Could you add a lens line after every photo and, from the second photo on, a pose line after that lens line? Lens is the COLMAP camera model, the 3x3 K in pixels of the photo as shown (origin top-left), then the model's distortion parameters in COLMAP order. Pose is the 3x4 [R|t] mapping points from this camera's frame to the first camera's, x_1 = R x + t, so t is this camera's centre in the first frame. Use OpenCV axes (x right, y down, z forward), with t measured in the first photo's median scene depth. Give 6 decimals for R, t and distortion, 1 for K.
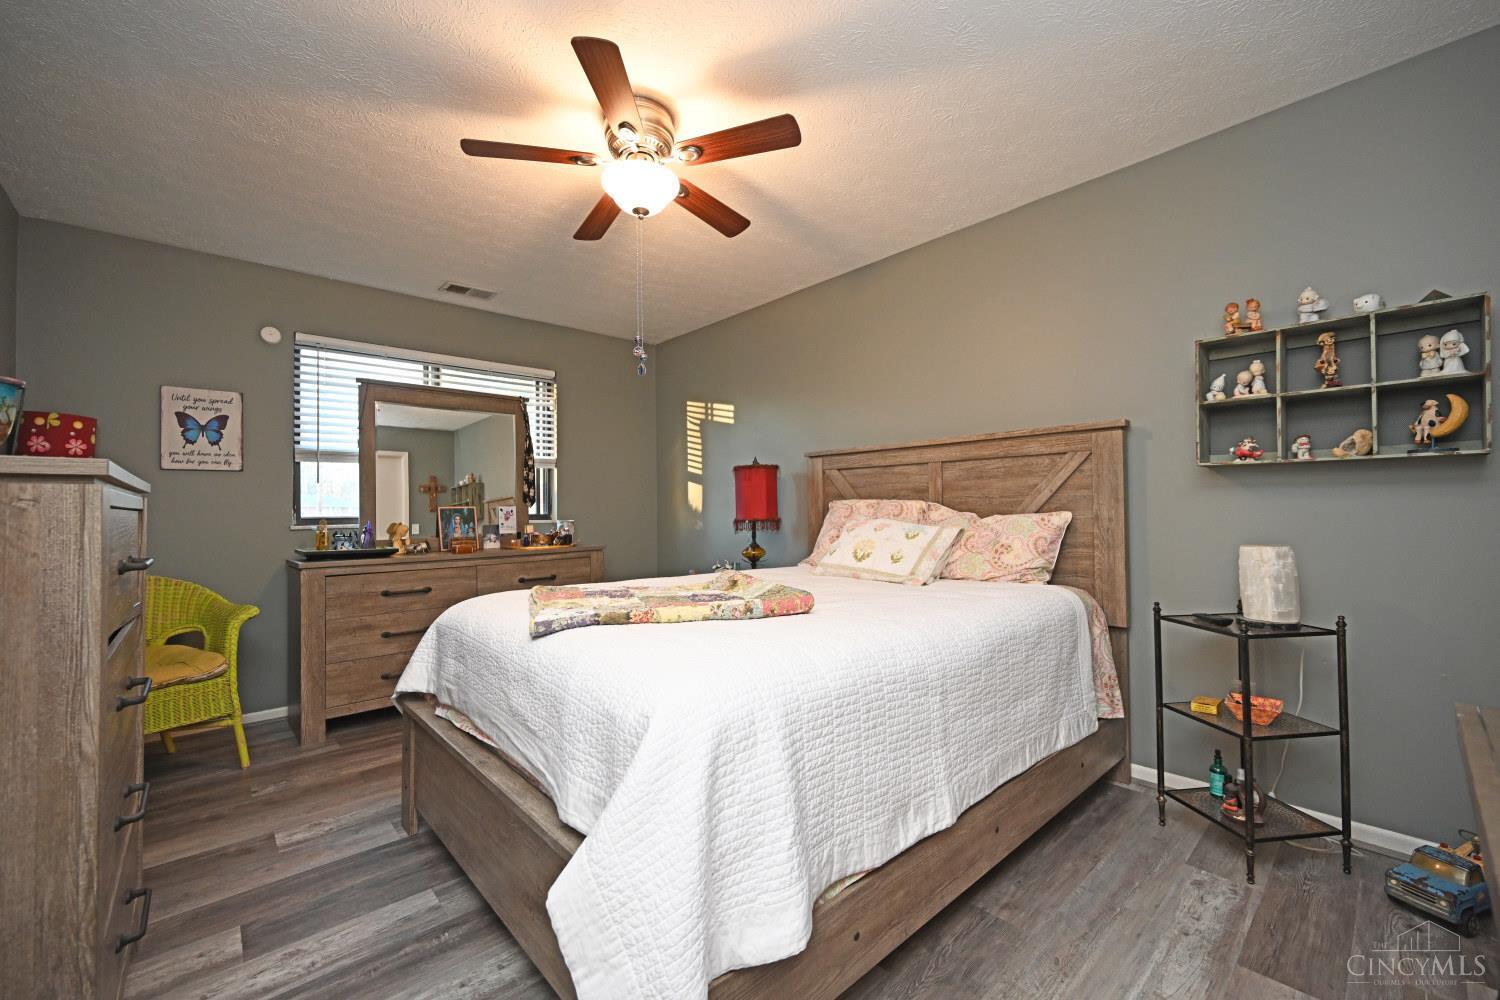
lens RADIAL K [[597.2, 0, 748.0], [0, 597.2, 501.2], [0, 0, 1]] dist [0.010539, -0.000619]
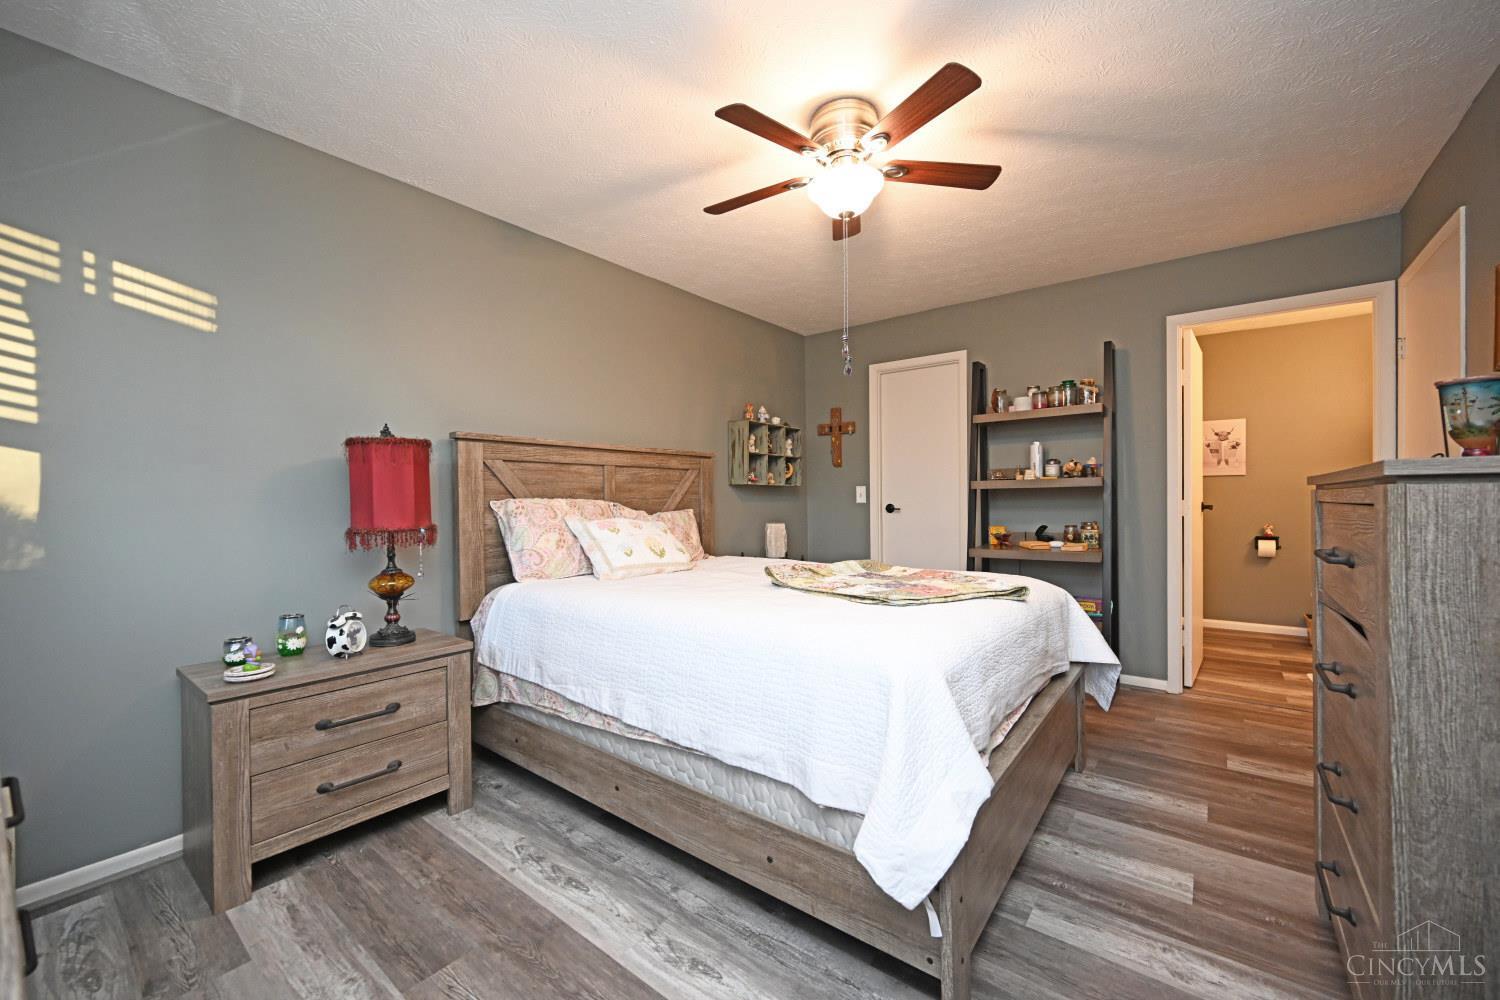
lens RADIAL K [[597.2, 0, 747.8], [0, 597.2, 503.7], [0, 0, 1]] dist [0.010539, -0.000619]
pose [[-0.166447, 0.006463, 0.986029, -0.866862], [-0.001747, 0.999975, -0.006849, 0.012746], [-0.986049, -0.002863, -0.166431, 1.003166]]
